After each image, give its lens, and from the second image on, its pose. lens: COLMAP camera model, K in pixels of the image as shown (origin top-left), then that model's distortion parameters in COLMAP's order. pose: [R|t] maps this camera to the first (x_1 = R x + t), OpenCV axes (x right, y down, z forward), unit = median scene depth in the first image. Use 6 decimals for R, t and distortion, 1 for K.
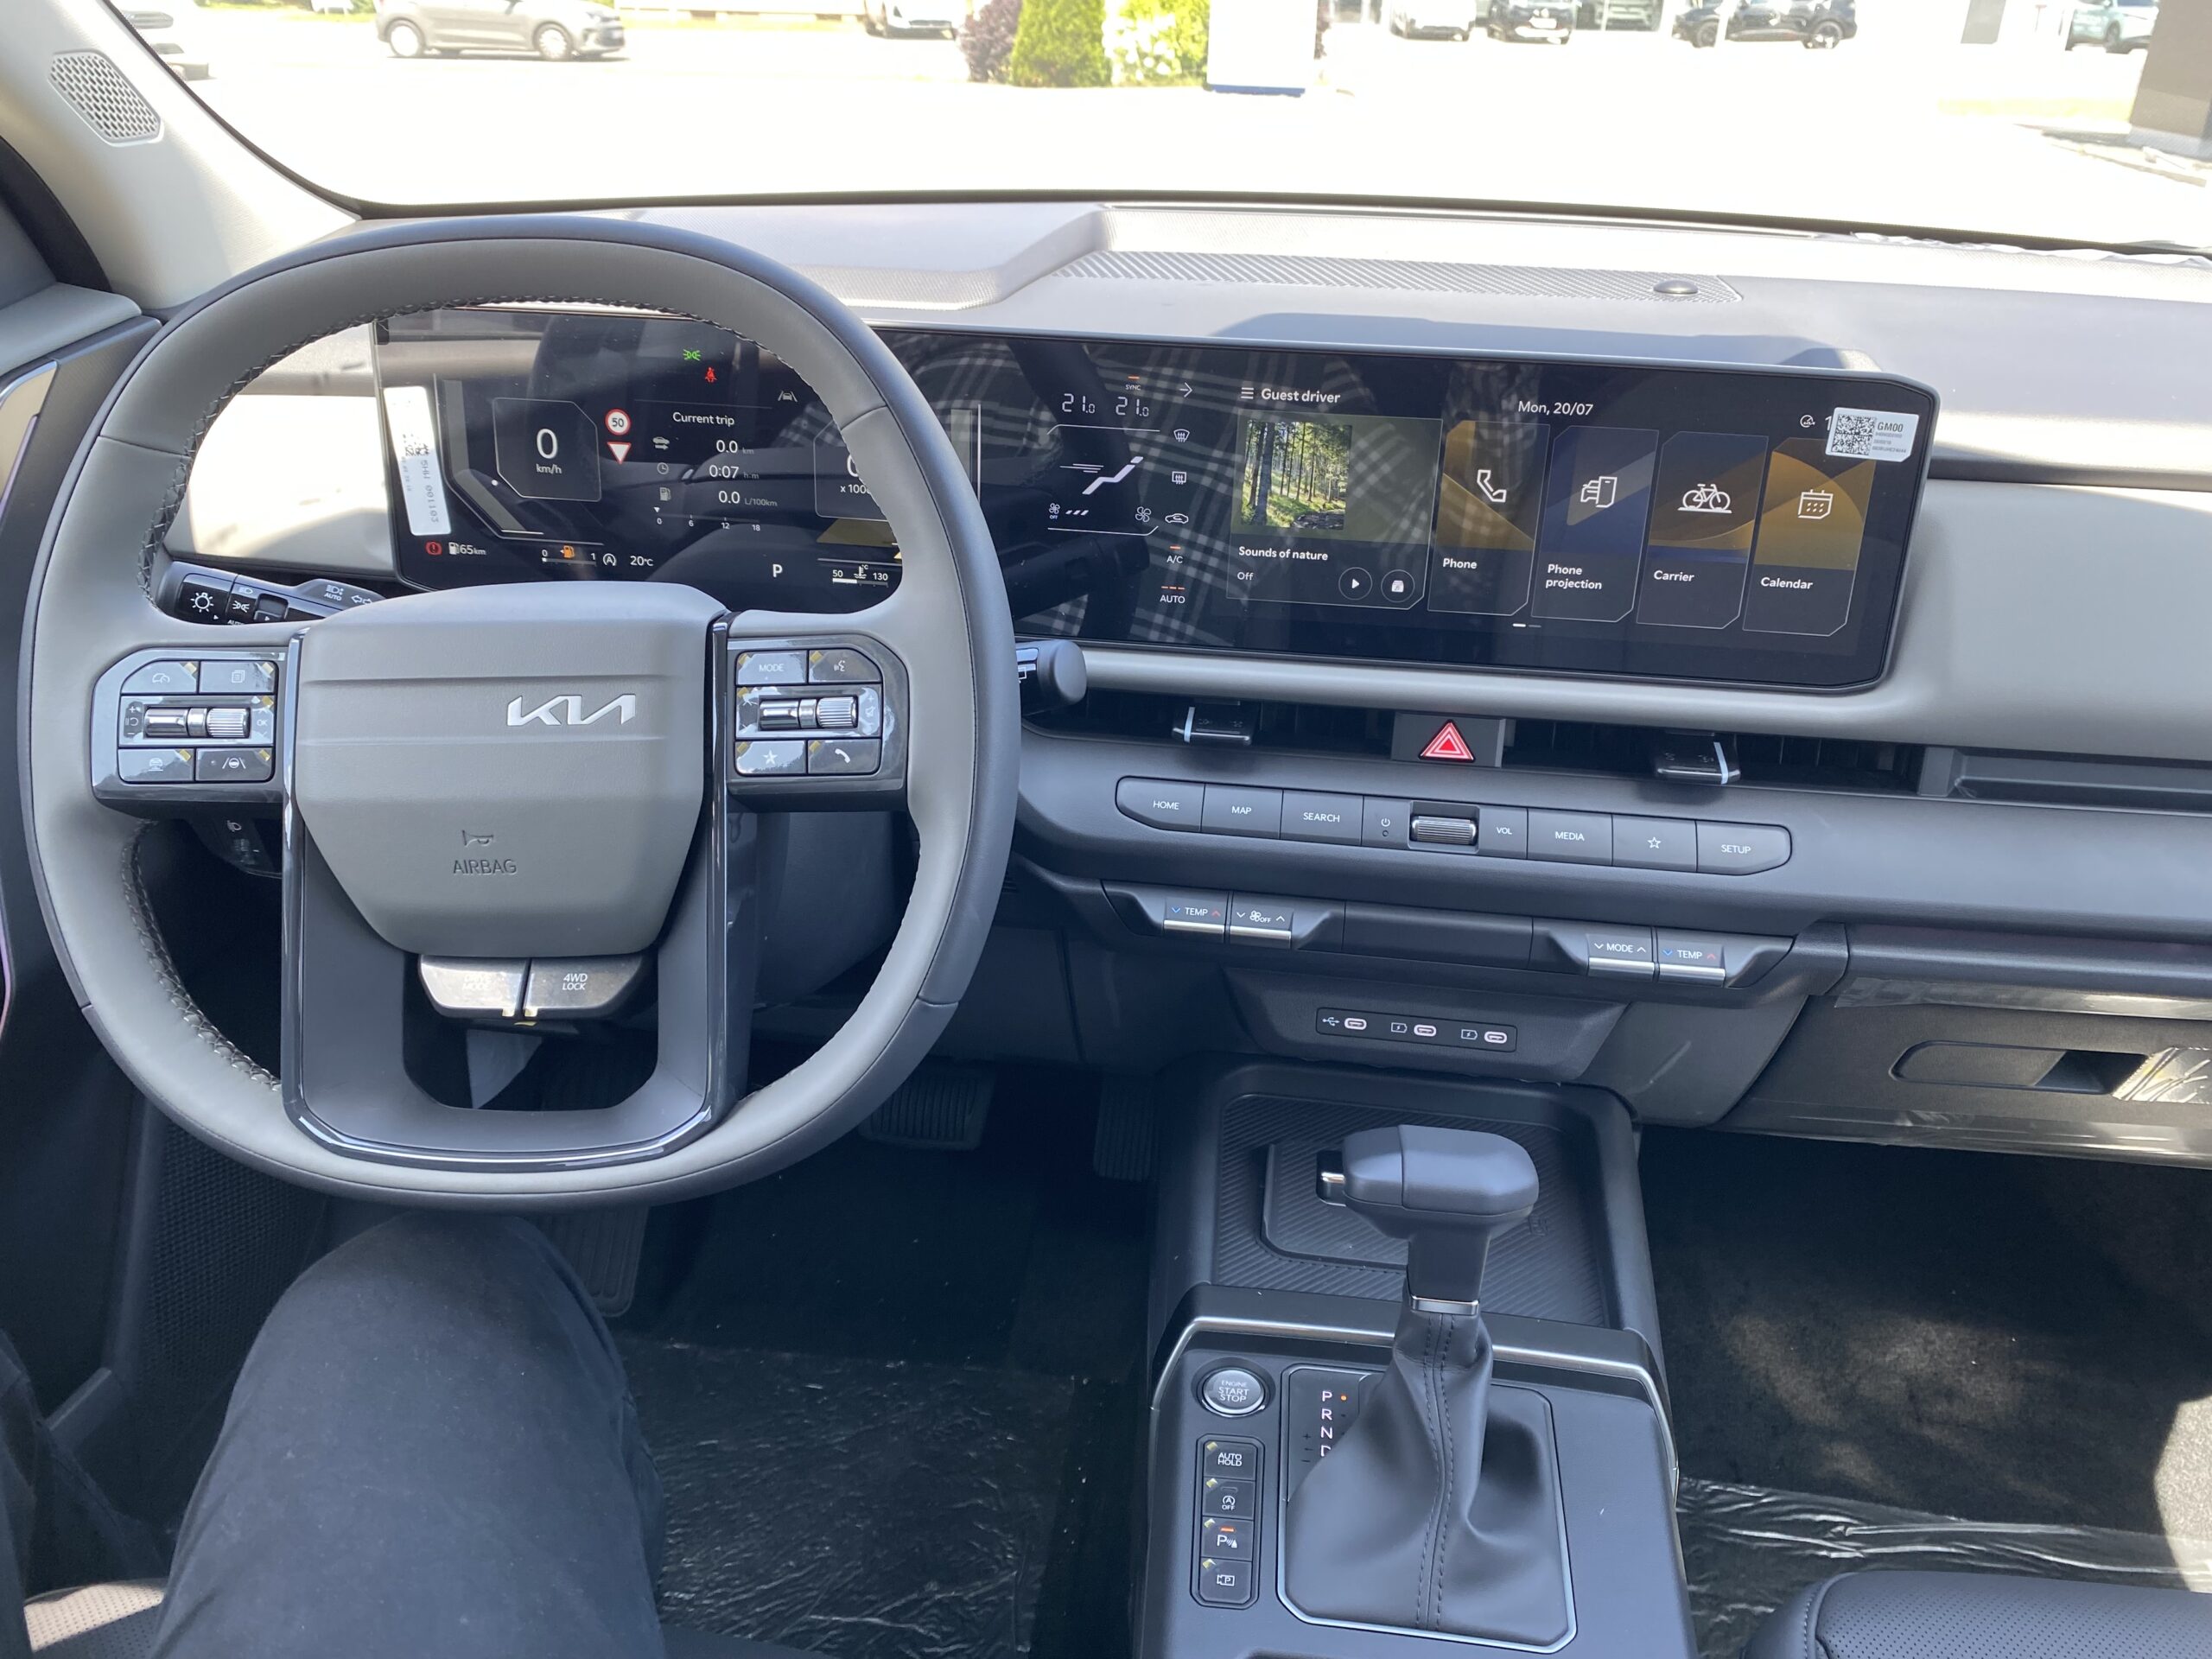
lens RADIAL K [[1698.0, 0, 1106.0], [0, 1698.0, 829.5], [0, 0, 1]] dist [0.122210, -0.470359]
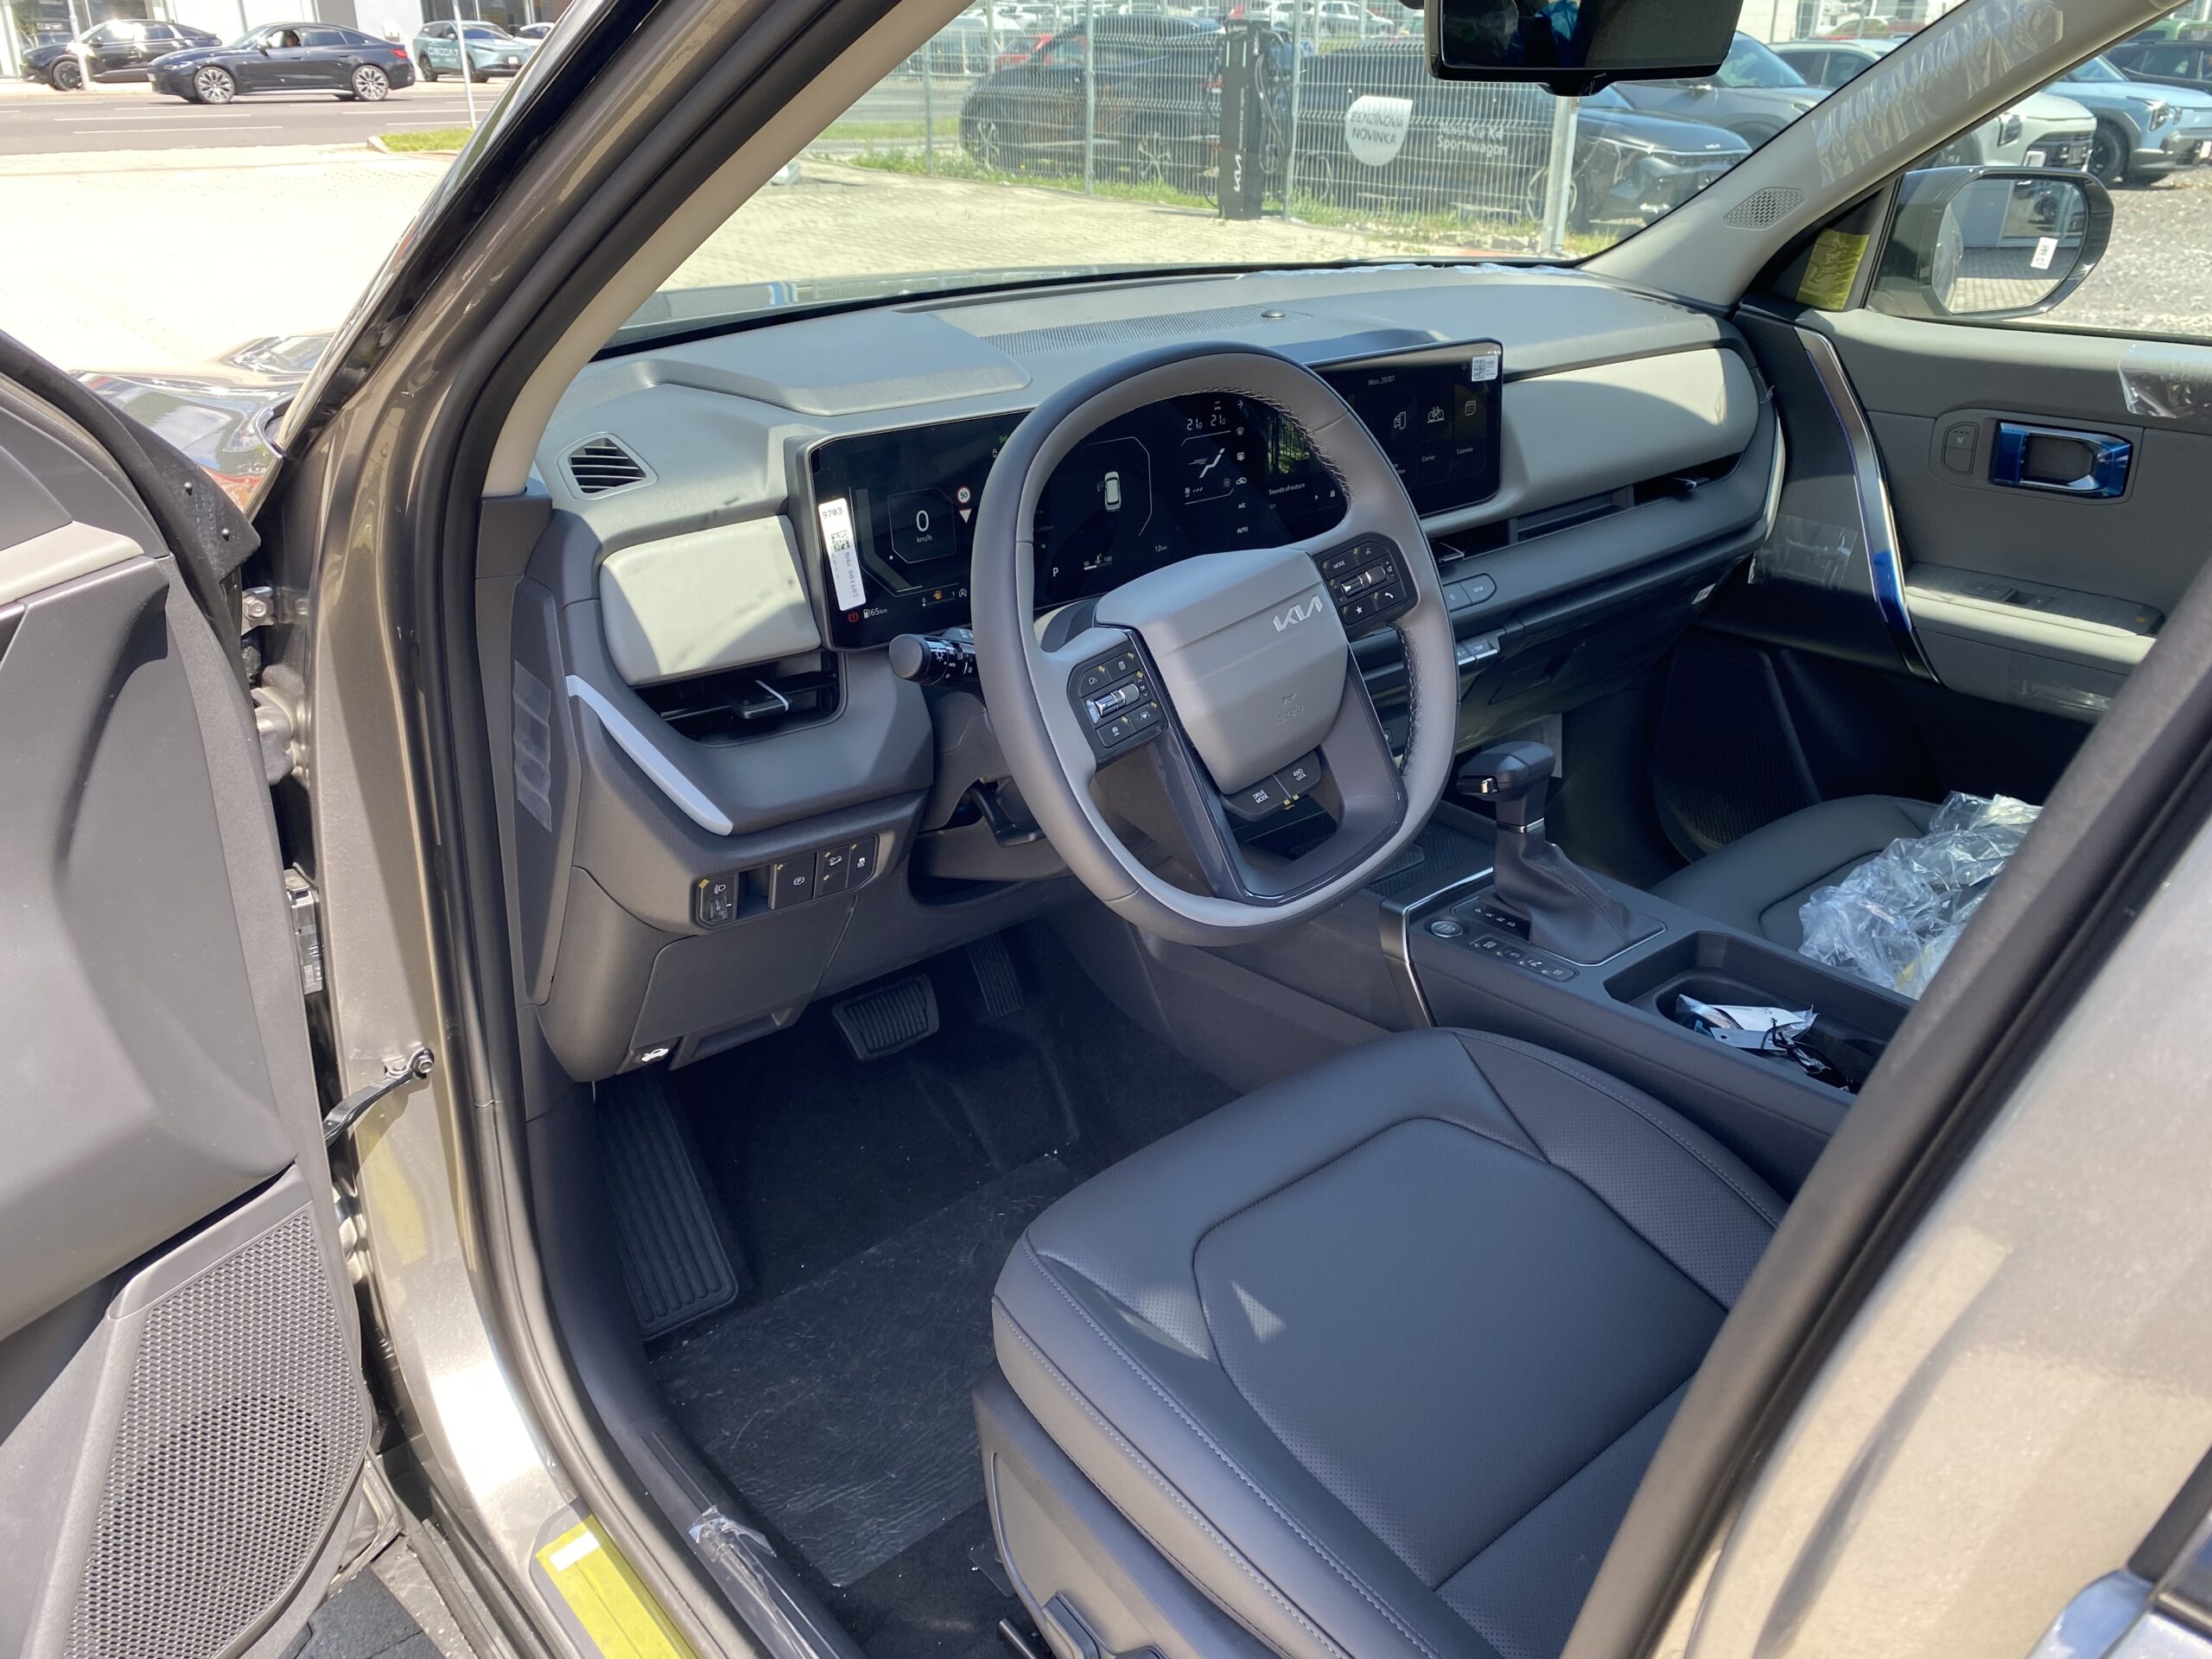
lens RADIAL K [[1668.3, 0, 1106.0], [0, 1668.3, 829.5], [0, 0, 1]] dist [-0.005358, -0.002163]
pose [[0.674135, -0.330542, 0.660518, -1.257719], [0.344094, 0.931849, 0.115137, -0.097780], [-0.653561, 0.149663, 0.741930, -0.083794]]
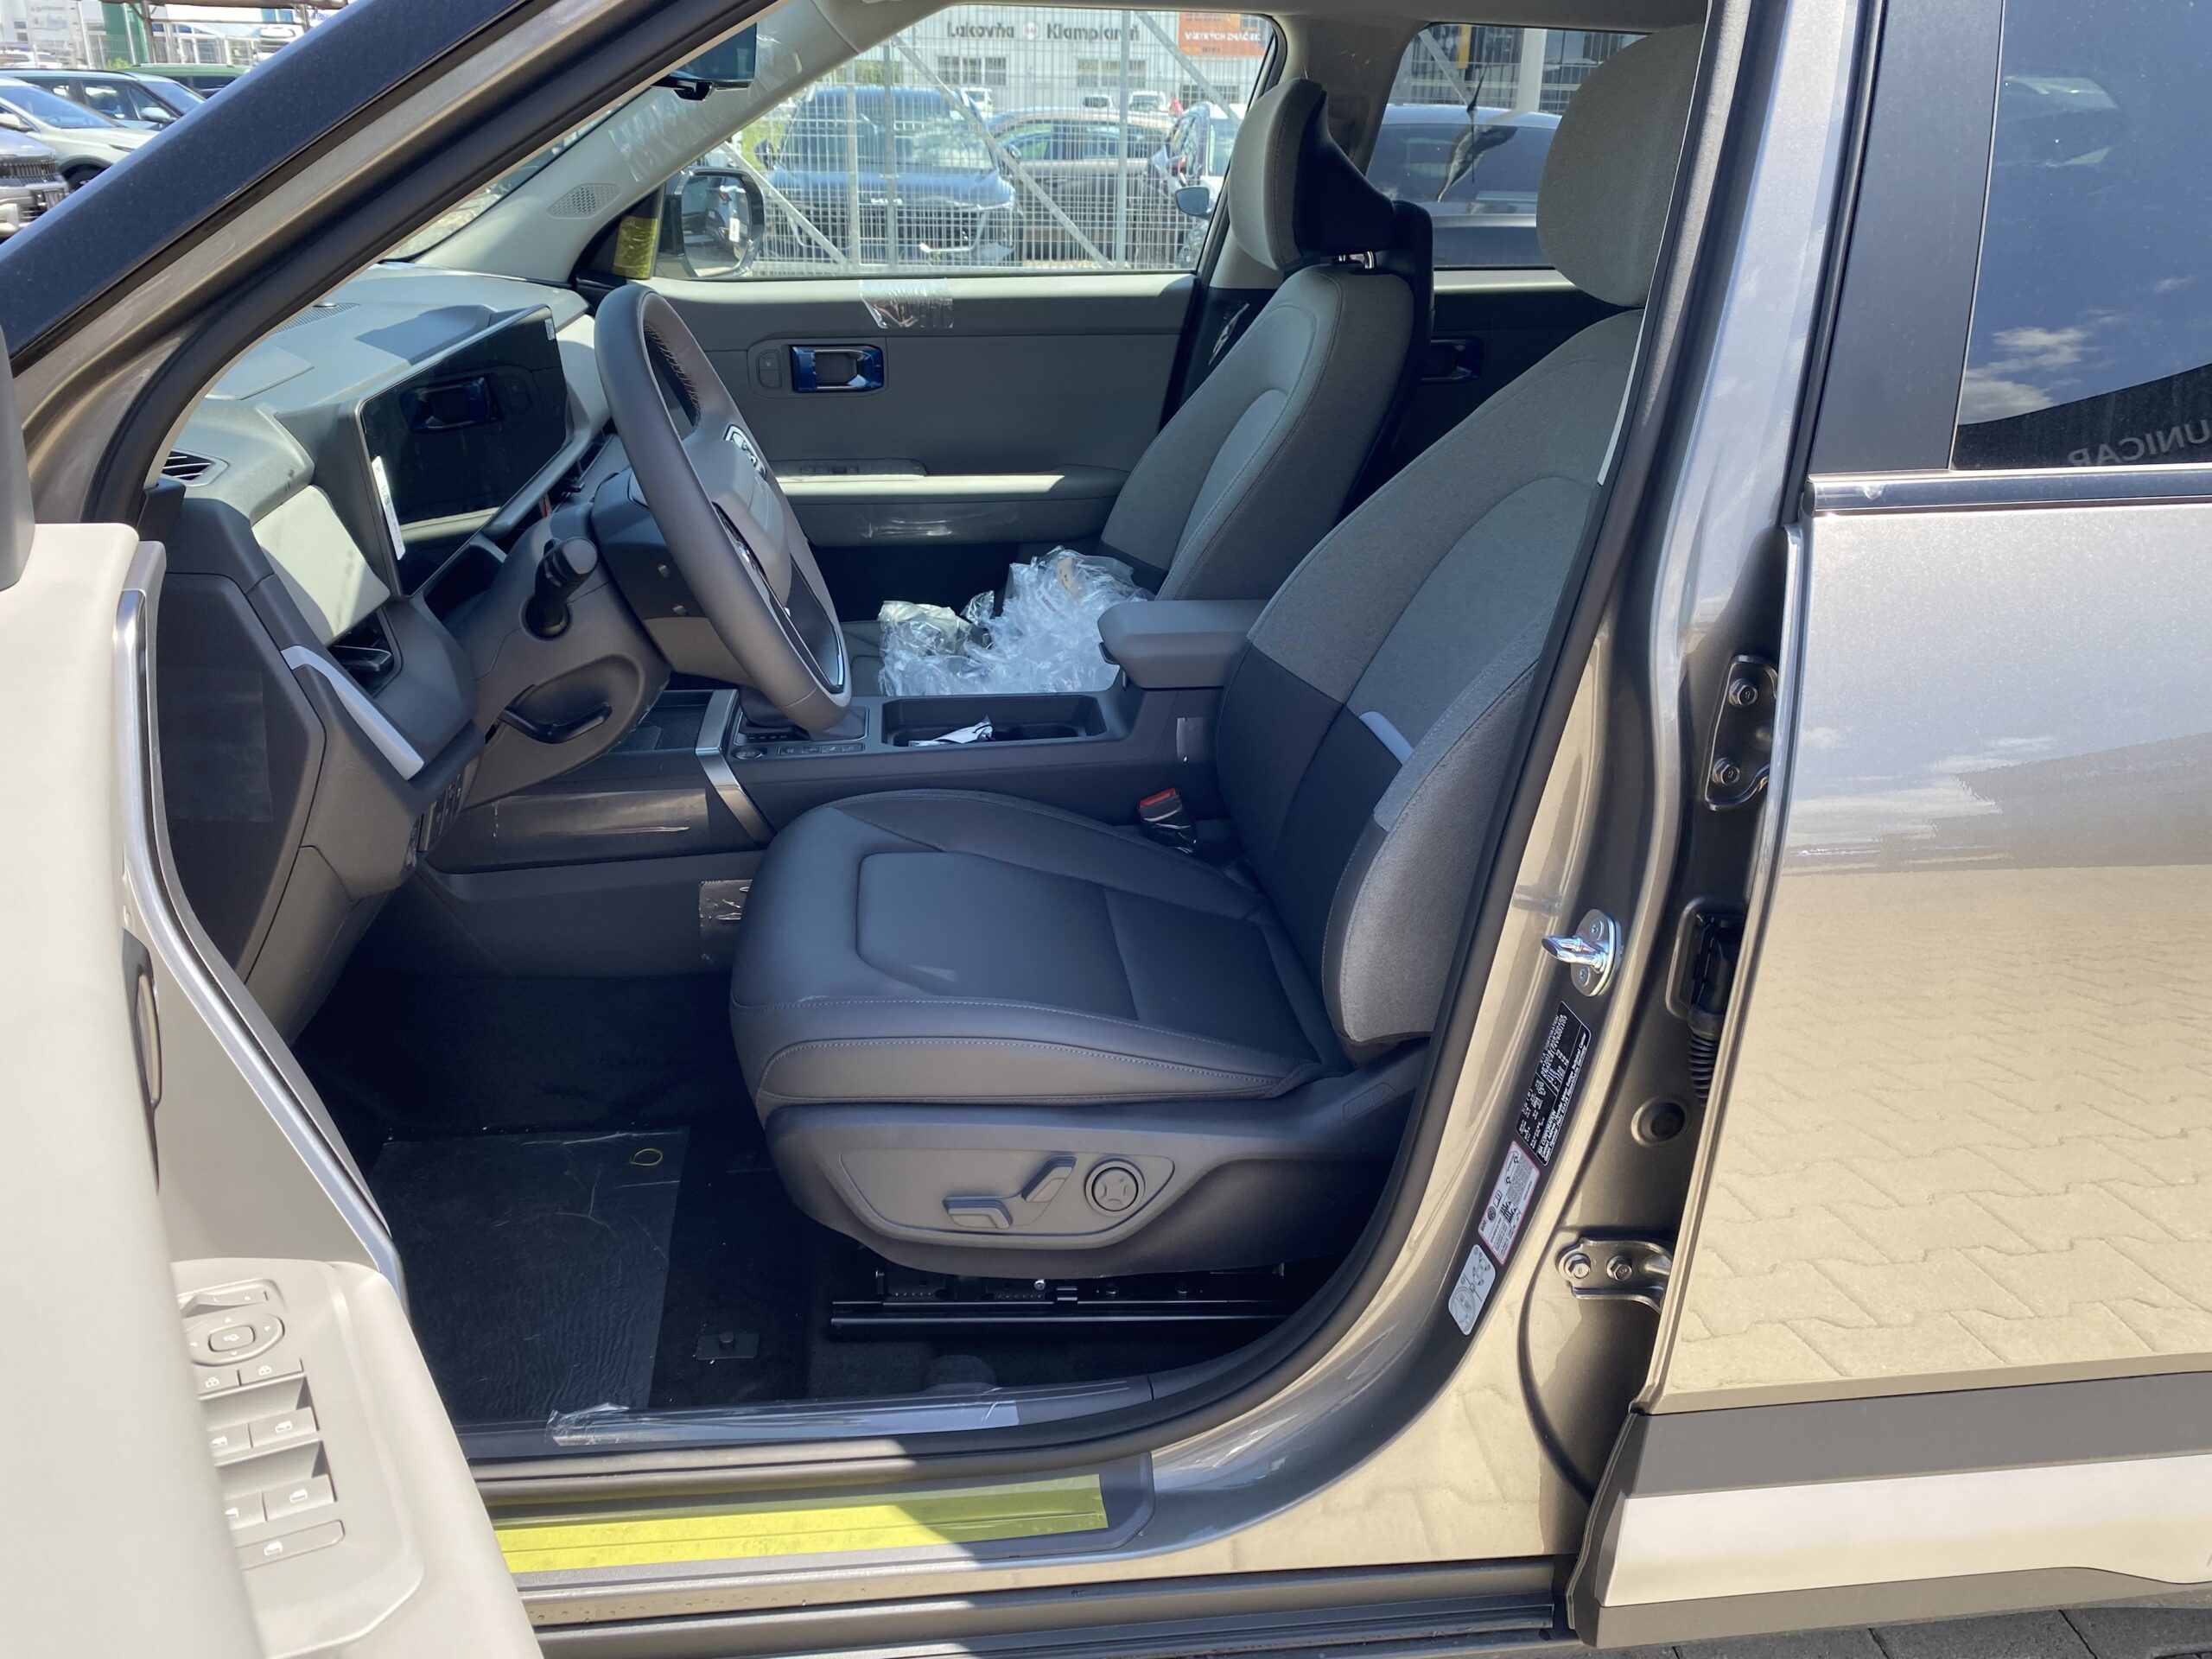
lens RADIAL K [[1668.3, 0, 1106.0], [0, 1668.3, 829.5], [0, 0, 1]] dist [-0.005358, -0.002163]
pose [[-0.230864, -0.403584, 0.885337, -1.974858], [0.416218, 0.781498, 0.464783, -0.413421], [-0.879468, 0.475795, -0.012441, 0.618933]]
